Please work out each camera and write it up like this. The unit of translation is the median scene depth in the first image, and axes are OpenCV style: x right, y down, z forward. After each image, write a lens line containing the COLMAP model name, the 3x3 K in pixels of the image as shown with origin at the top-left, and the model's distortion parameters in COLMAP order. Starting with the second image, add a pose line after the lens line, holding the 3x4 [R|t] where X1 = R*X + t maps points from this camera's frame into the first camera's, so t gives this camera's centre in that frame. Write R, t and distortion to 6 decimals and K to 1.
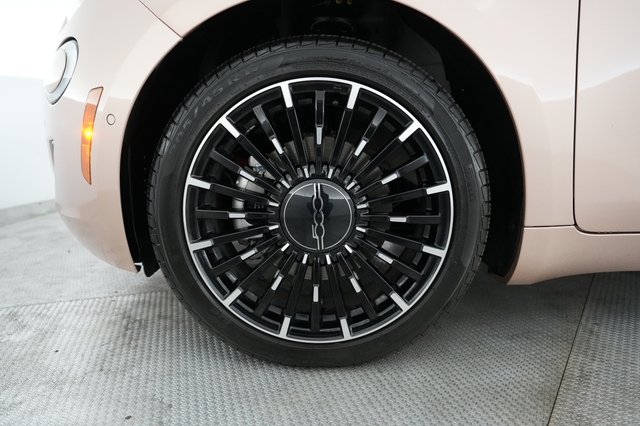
lens RADIAL K [[448.9, 0, 319.0], [0, 448.9, 212.7], [0, 0, 1]] dist [0.000594, 0.000067]
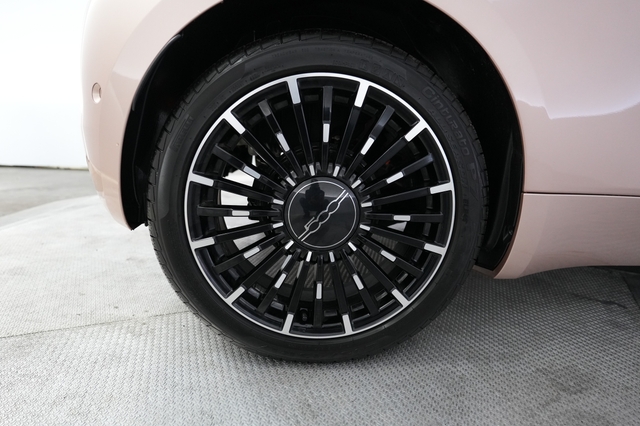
lens RADIAL K [[358.5, 0, 321.6], [0, 358.5, 217.0], [0, 0, 1]] dist [-0.039458, -0.000496]
pose [[0.996257, 0.005455, 0.086268, -0.073433], [-0.006968, 0.999827, 0.017243, 0.000207], [-0.086159, -0.017780, 0.996123, 0.204973]]
